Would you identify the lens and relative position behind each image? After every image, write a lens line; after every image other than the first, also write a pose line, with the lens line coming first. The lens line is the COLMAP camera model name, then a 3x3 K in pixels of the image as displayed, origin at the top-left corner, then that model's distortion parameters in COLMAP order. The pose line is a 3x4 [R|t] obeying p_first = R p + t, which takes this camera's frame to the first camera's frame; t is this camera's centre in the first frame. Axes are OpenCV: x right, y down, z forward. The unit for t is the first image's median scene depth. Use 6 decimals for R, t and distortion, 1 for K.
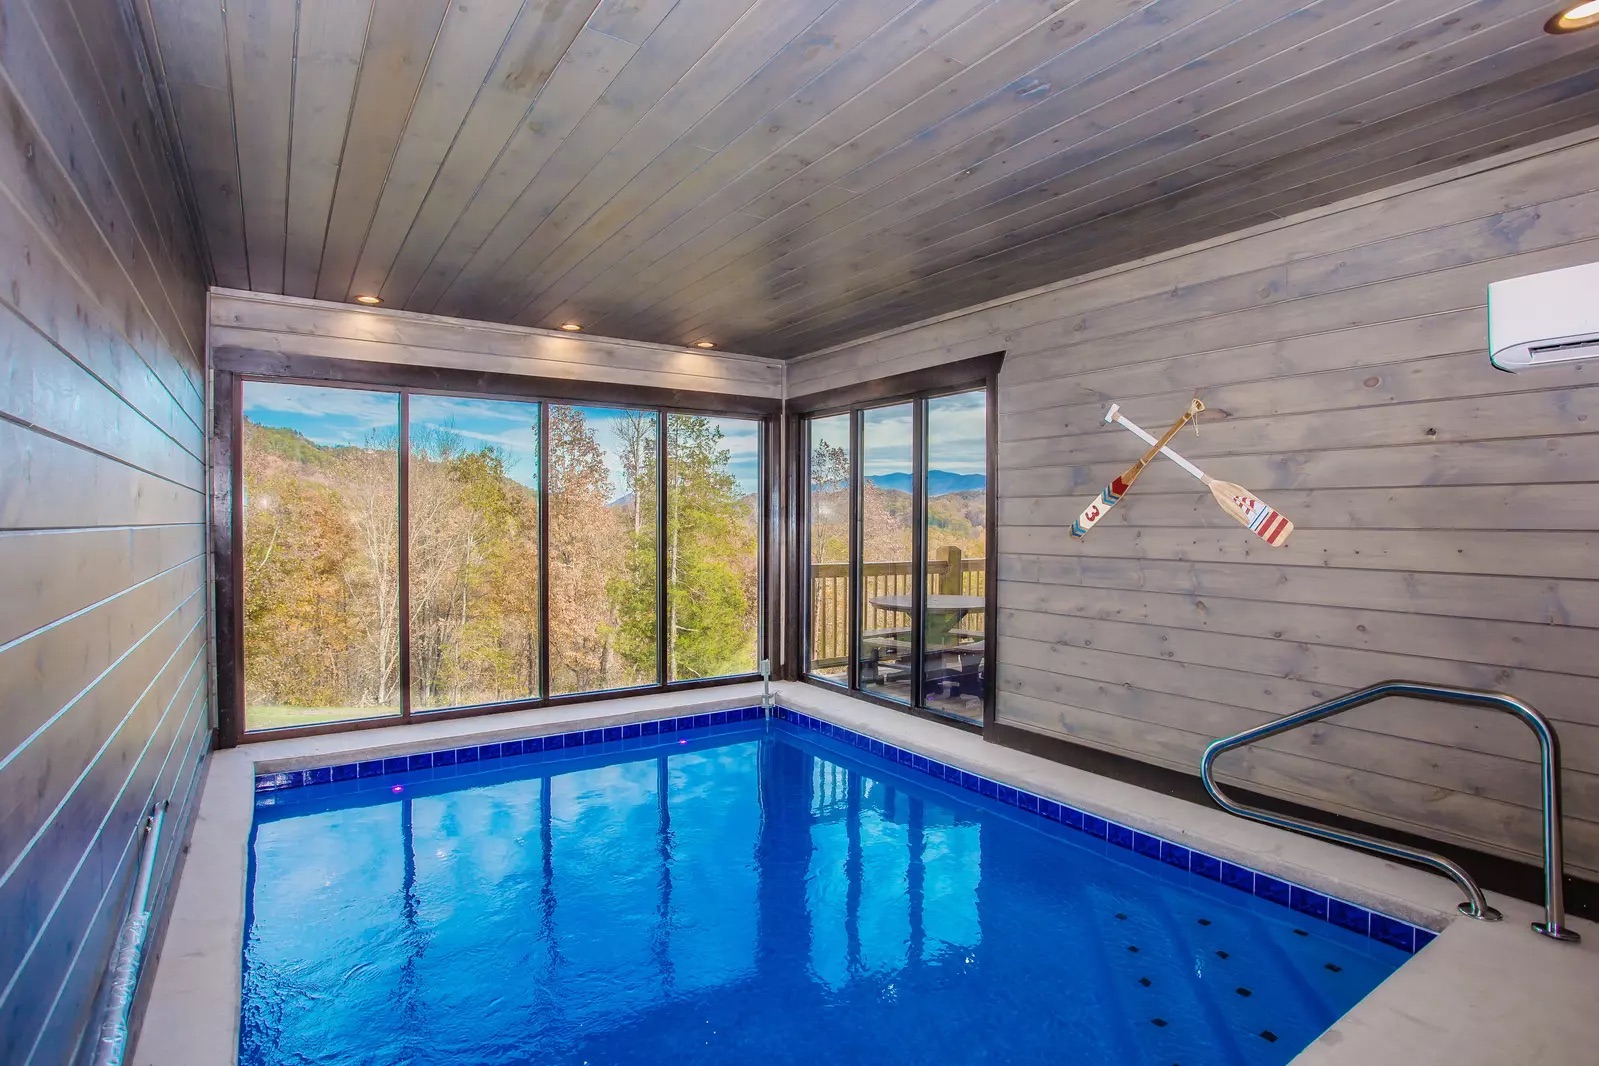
lens RADIAL K [[820.8, 0, 801.8], [0, 820.8, 533.7], [0, 0, 1]] dist [0.005987, 0.000395]
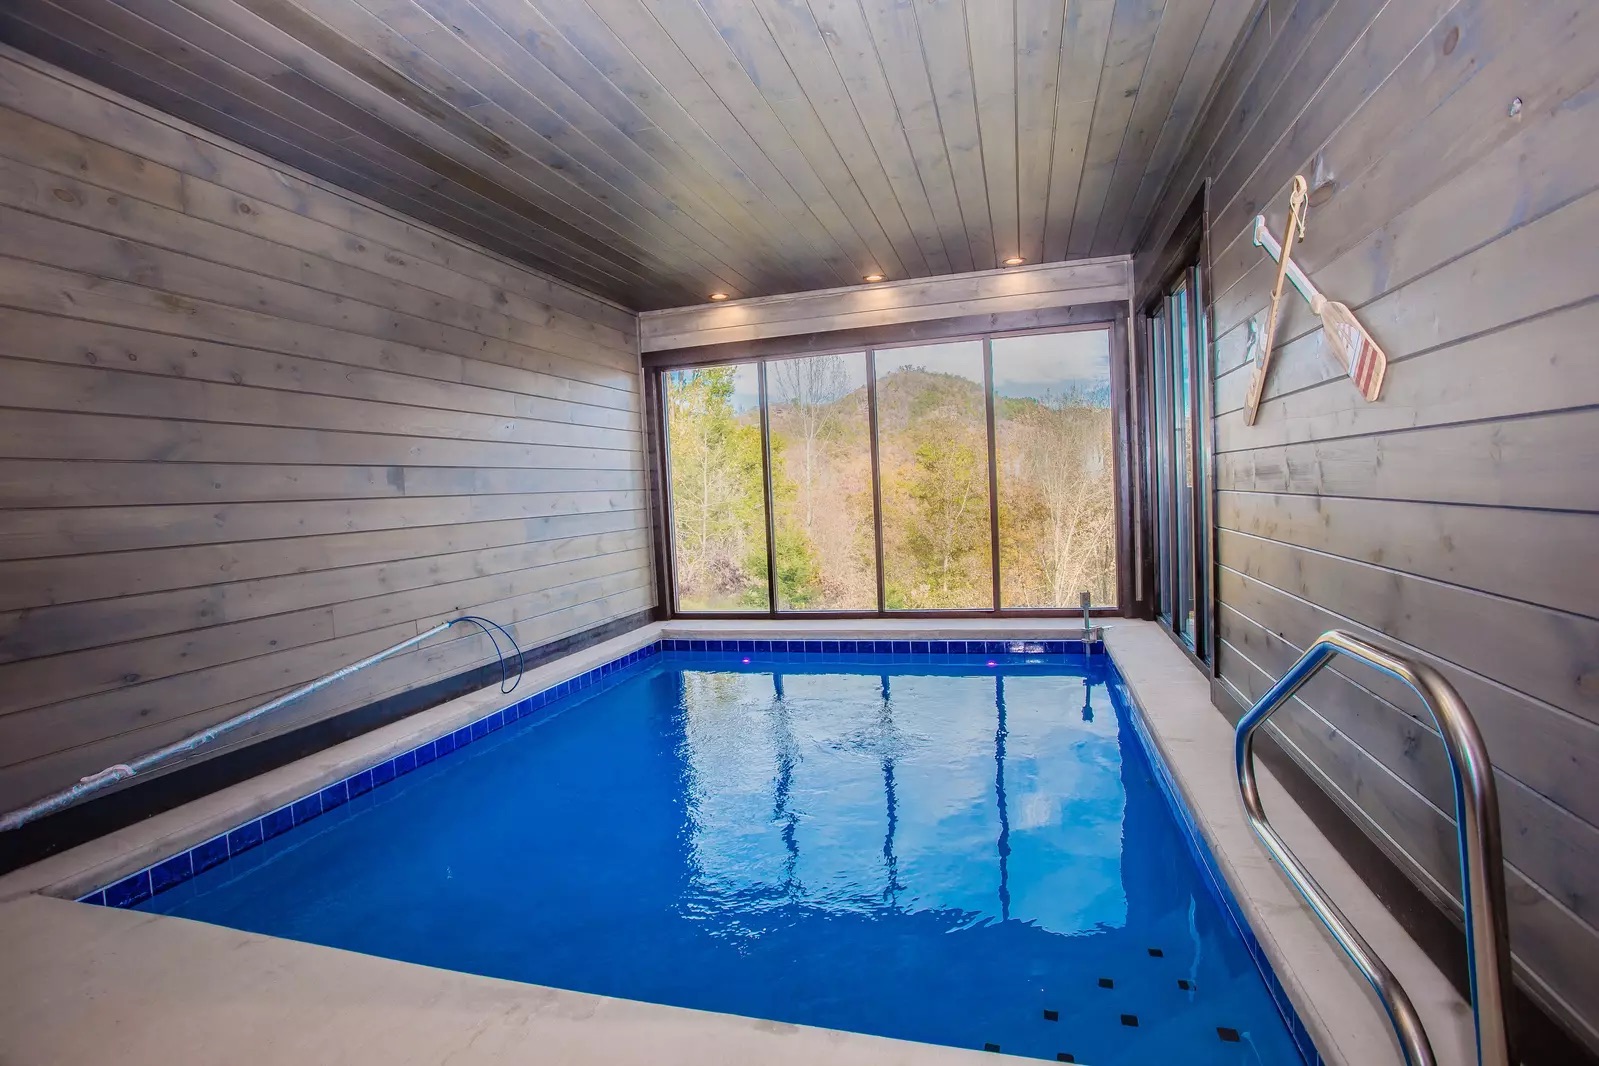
lens RADIAL K [[723.3, 0, 804.7], [0, 723.3, 534.1], [0, 0, 1]] dist [-0.005855, -0.000090]
pose [[0.676050, 0.033833, -0.736079, 0.356139], [0.048420, 0.994747, 0.090193, -0.002913], [0.735263, -0.096616, 0.670860, 0.235588]]
